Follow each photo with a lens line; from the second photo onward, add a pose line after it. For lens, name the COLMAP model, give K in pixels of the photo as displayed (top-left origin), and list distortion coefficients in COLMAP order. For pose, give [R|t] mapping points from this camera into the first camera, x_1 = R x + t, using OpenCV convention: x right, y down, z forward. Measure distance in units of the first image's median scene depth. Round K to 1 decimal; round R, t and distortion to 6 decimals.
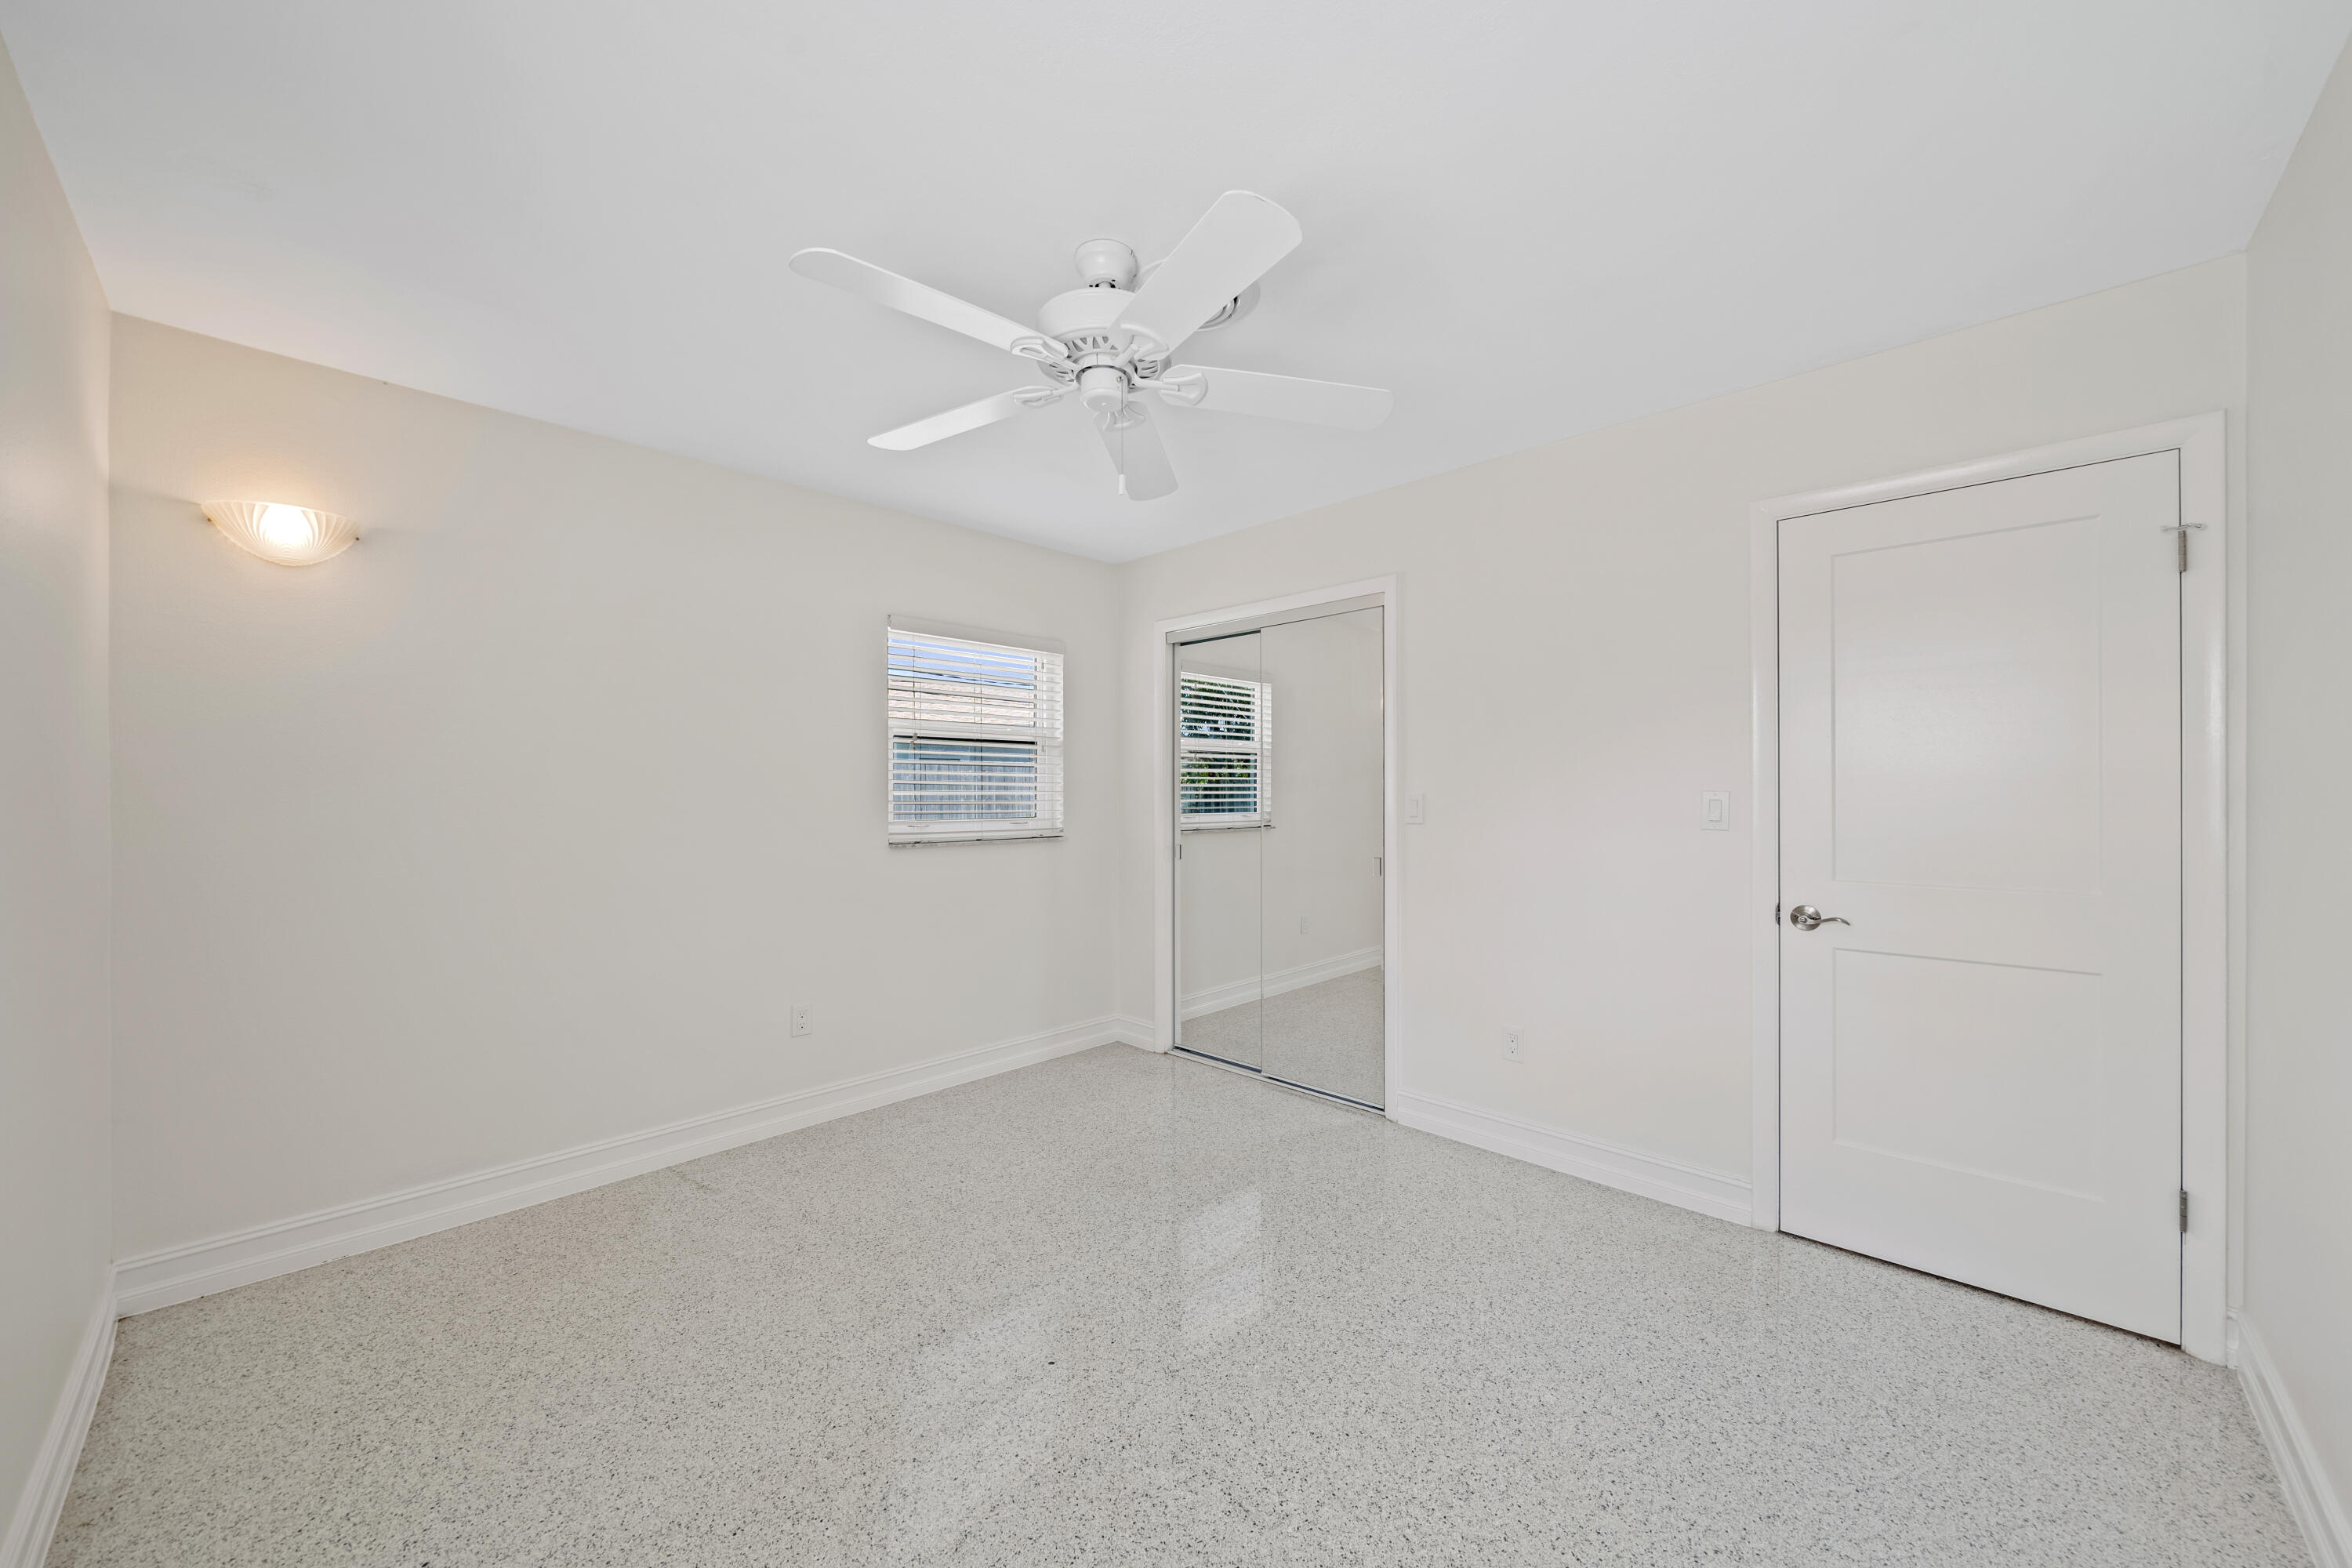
lens RADIAL K [[854.8, 0, 1179.5], [0, 854.8, 777.5], [0, 0, 1]] dist [-0.002068, 0.000043]
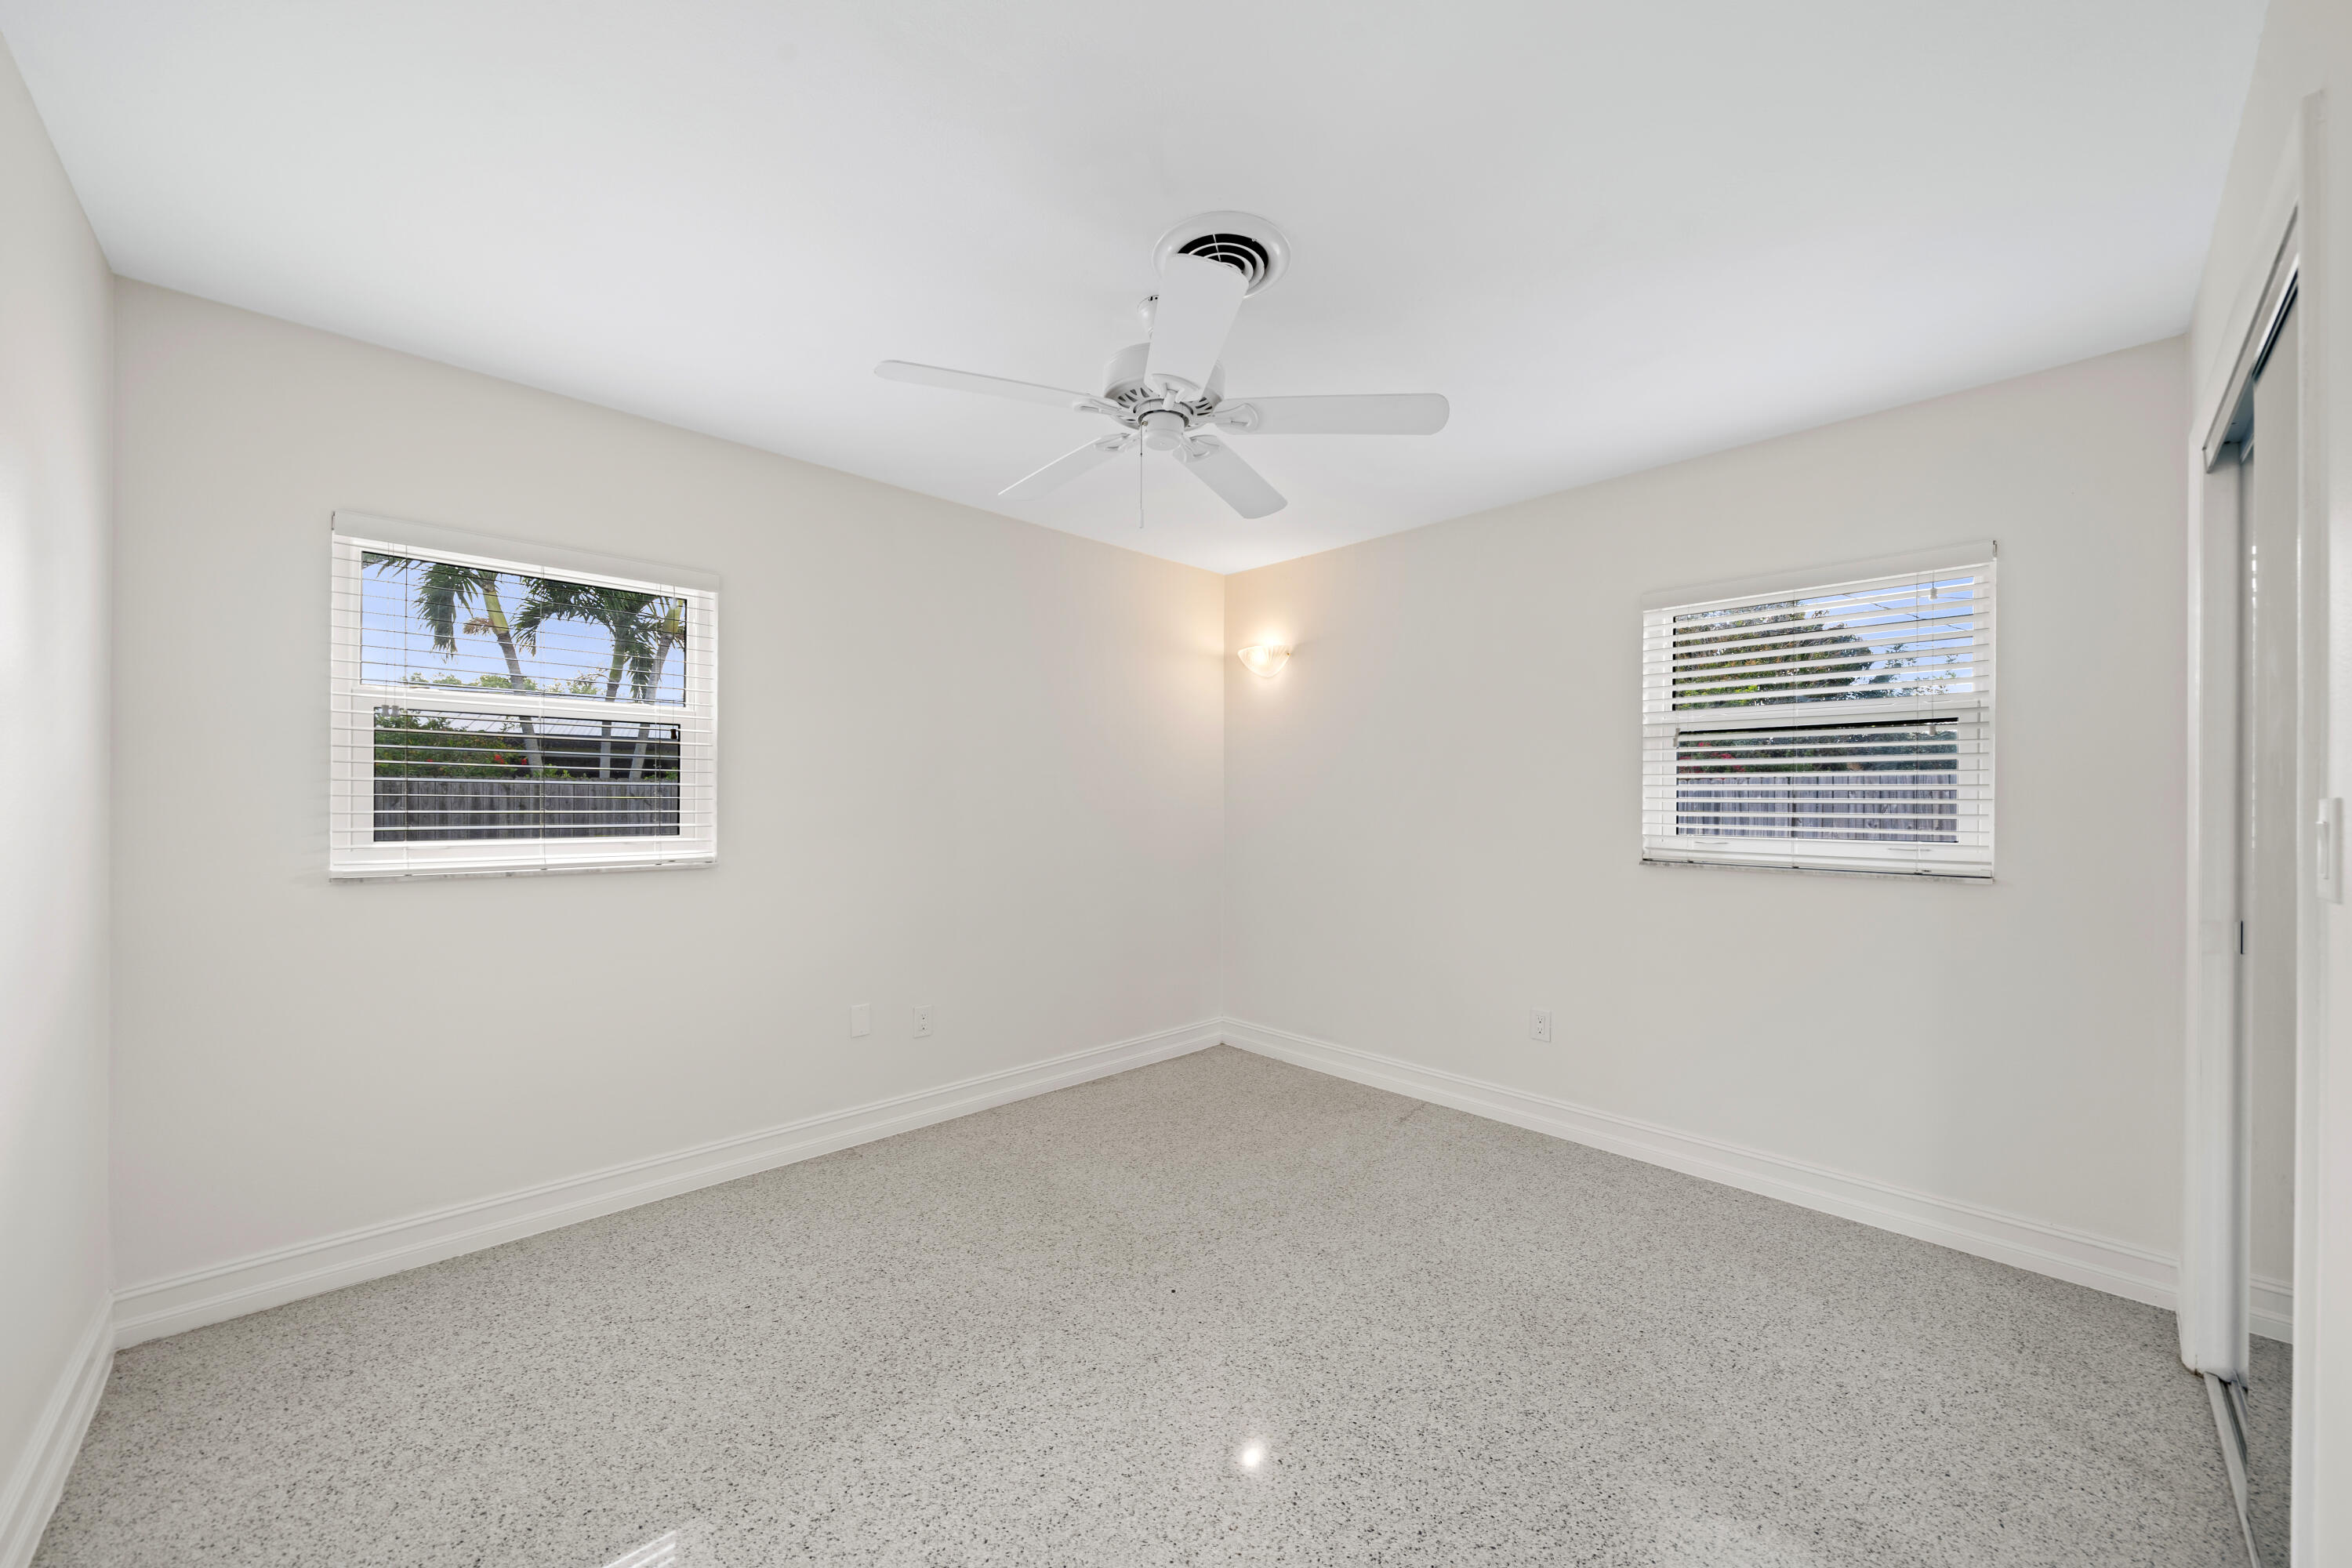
lens RADIAL K [[854.8, 0, 1177.1], [0, 854.8, 785.9], [0, 0, 1]] dist [-0.002068, 0.000043]
pose [[-0.028828, -0.016412, -0.999450, 0.709853], [0.010231, 0.999808, -0.016713, 0.016943], [0.999532, -0.010707, -0.028654, 0.733910]]
